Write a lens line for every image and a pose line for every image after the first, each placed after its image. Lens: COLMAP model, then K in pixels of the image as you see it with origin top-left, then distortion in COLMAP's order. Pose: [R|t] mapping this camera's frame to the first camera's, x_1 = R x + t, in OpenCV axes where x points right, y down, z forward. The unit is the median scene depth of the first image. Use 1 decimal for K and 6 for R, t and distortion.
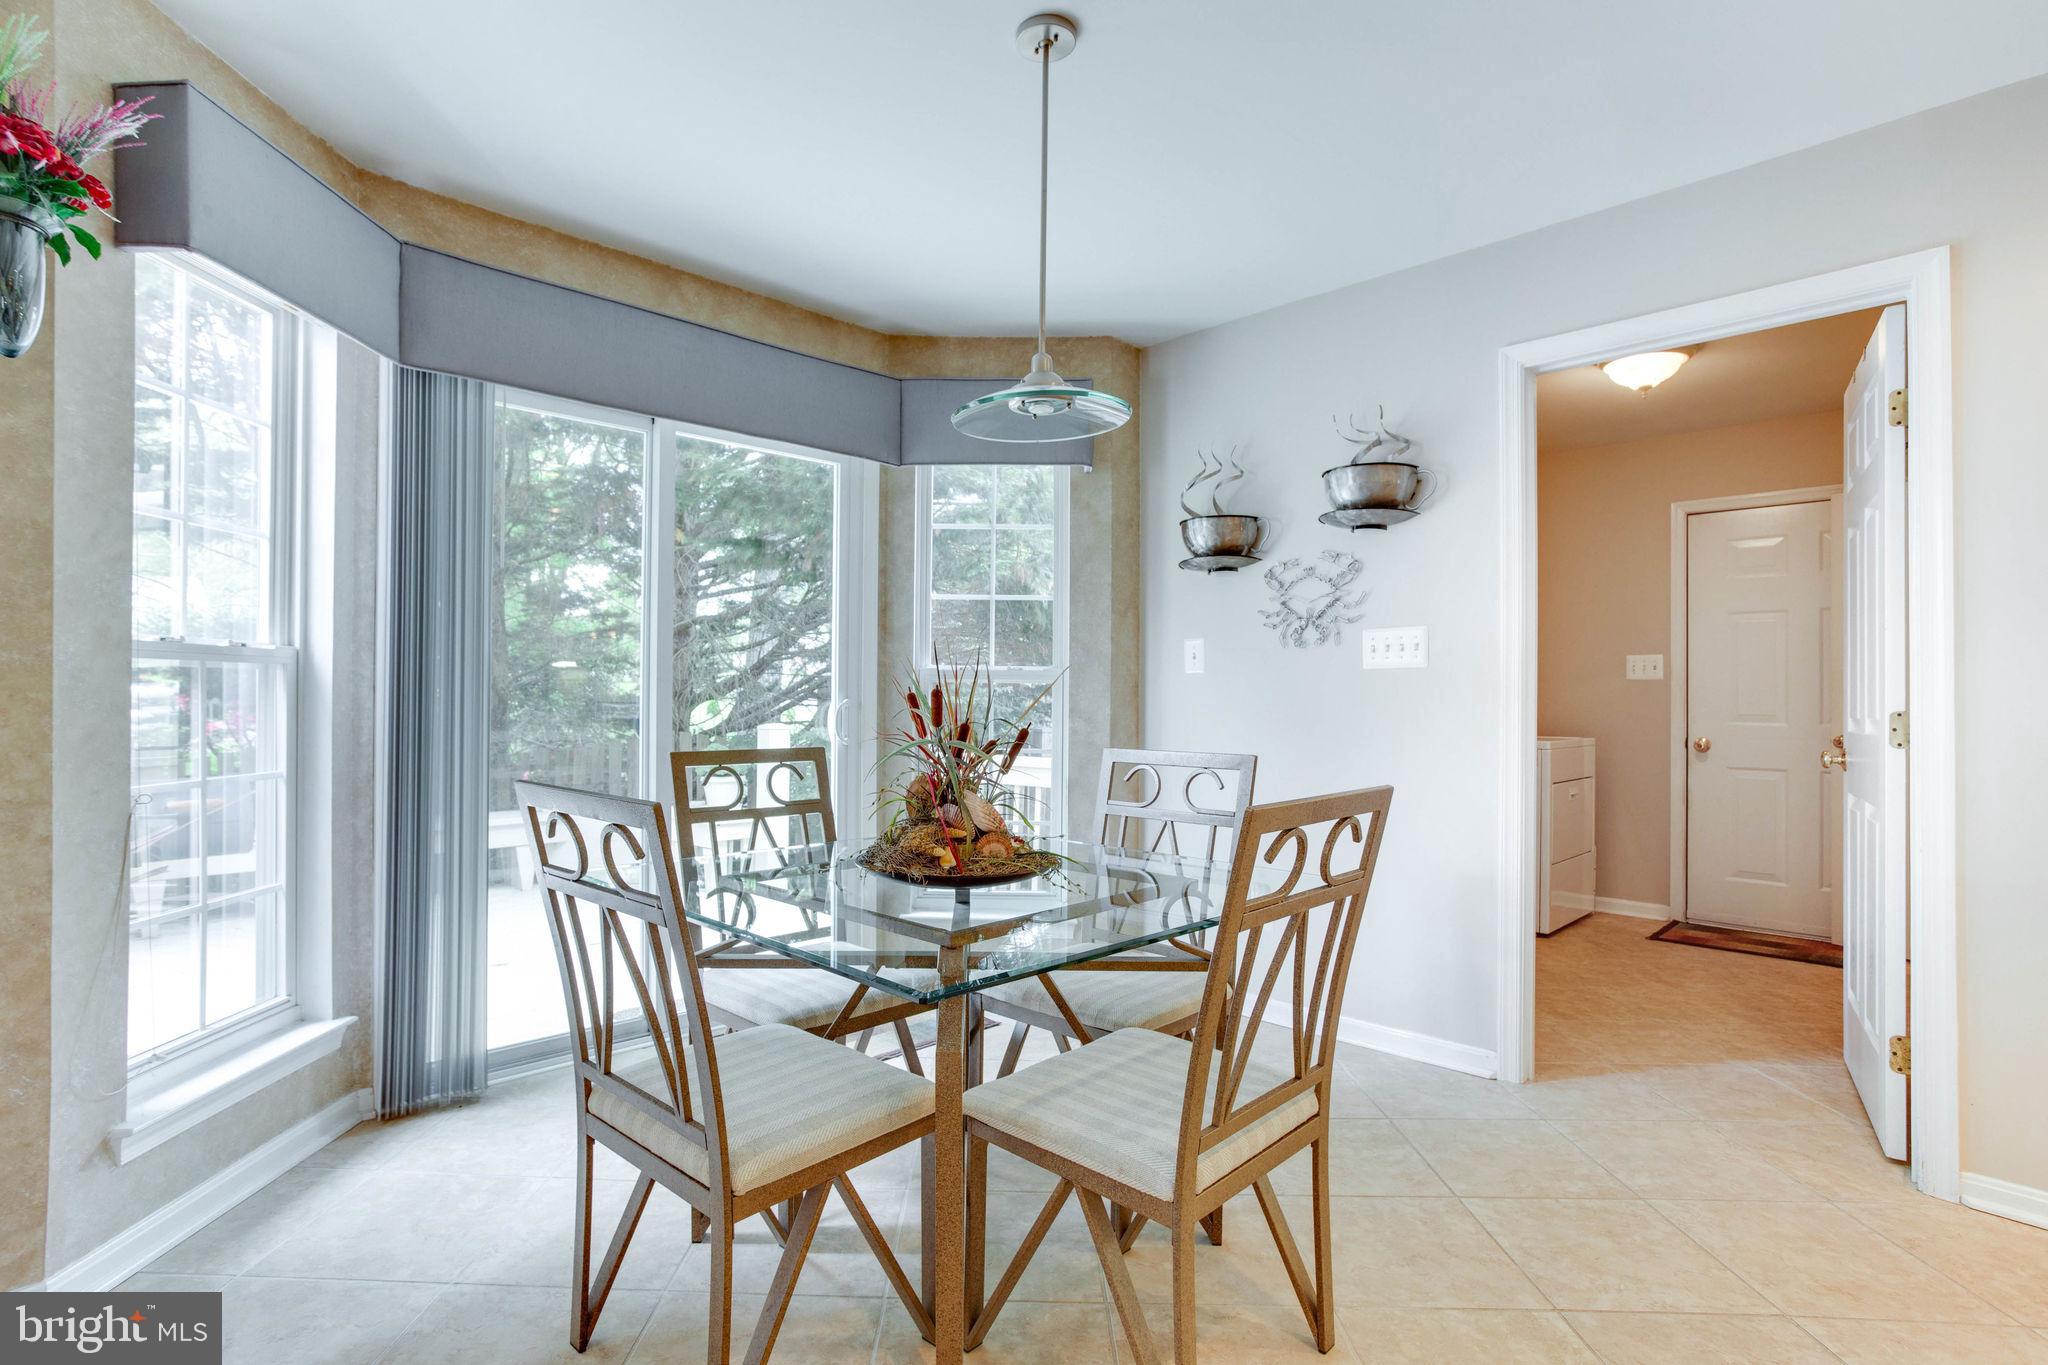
lens RADIAL K [[1011.6, 0, 1012.9], [0, 1011.6, 683.3], [0, 0, 1]] dist [-0.018070, 0.005904]
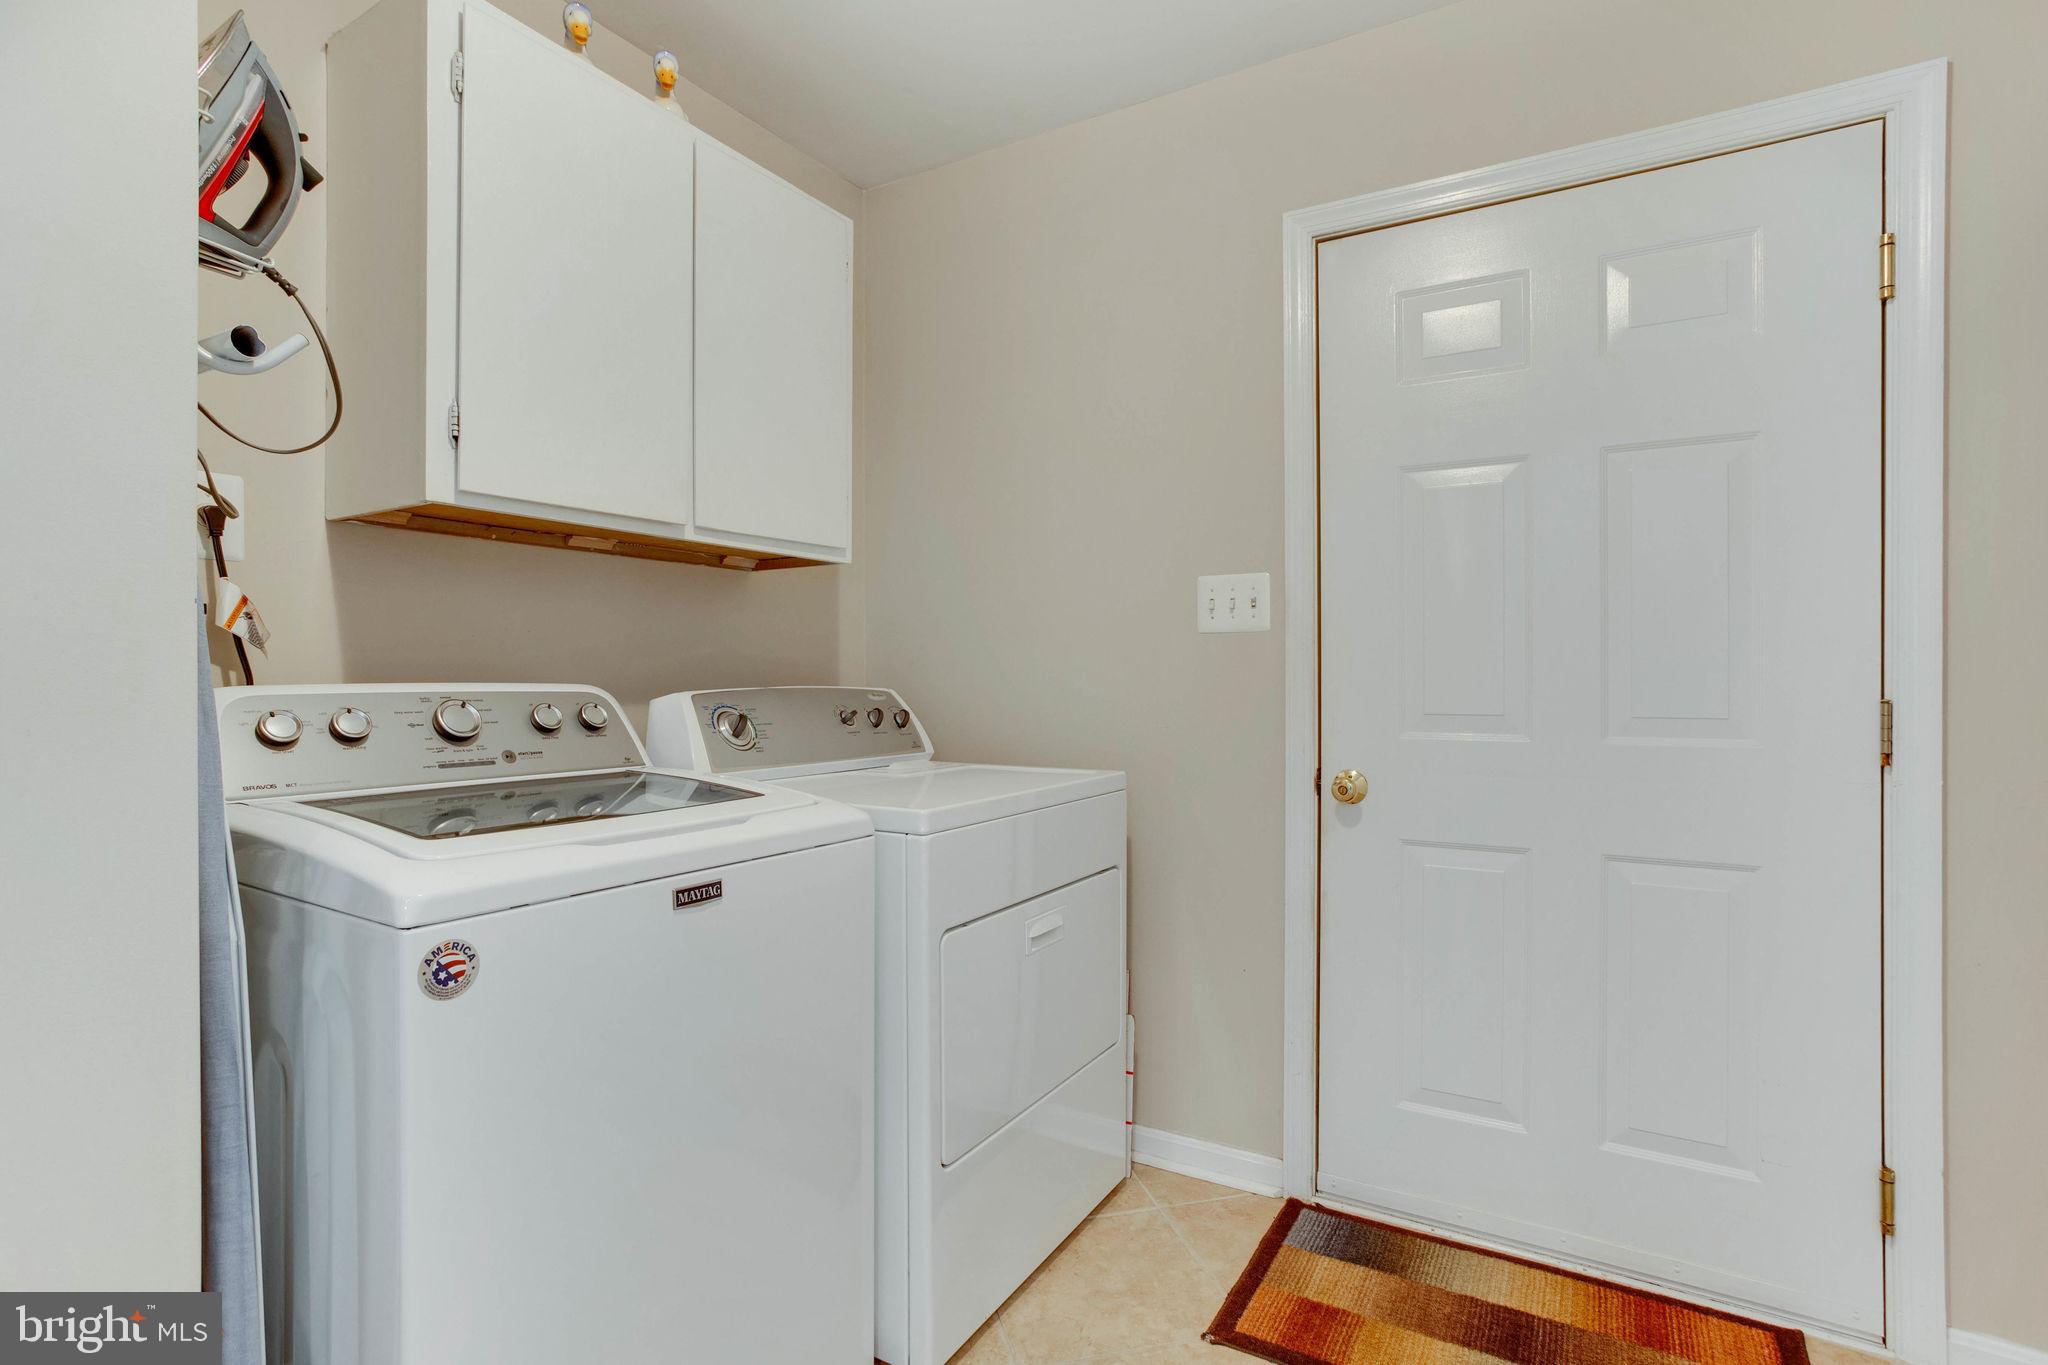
lens RADIAL K [[1011.6, 0, 1024.1], [0, 1011.6, 680.0], [0, 0, 1]] dist [-0.018070, 0.005904]
pose [[0.969129, -0.010613, 0.246325, 0.437695], [0.008105, 0.999905, 0.011192, 0.011435], [-0.246420, -0.008850, 0.969123, 0.606615]]
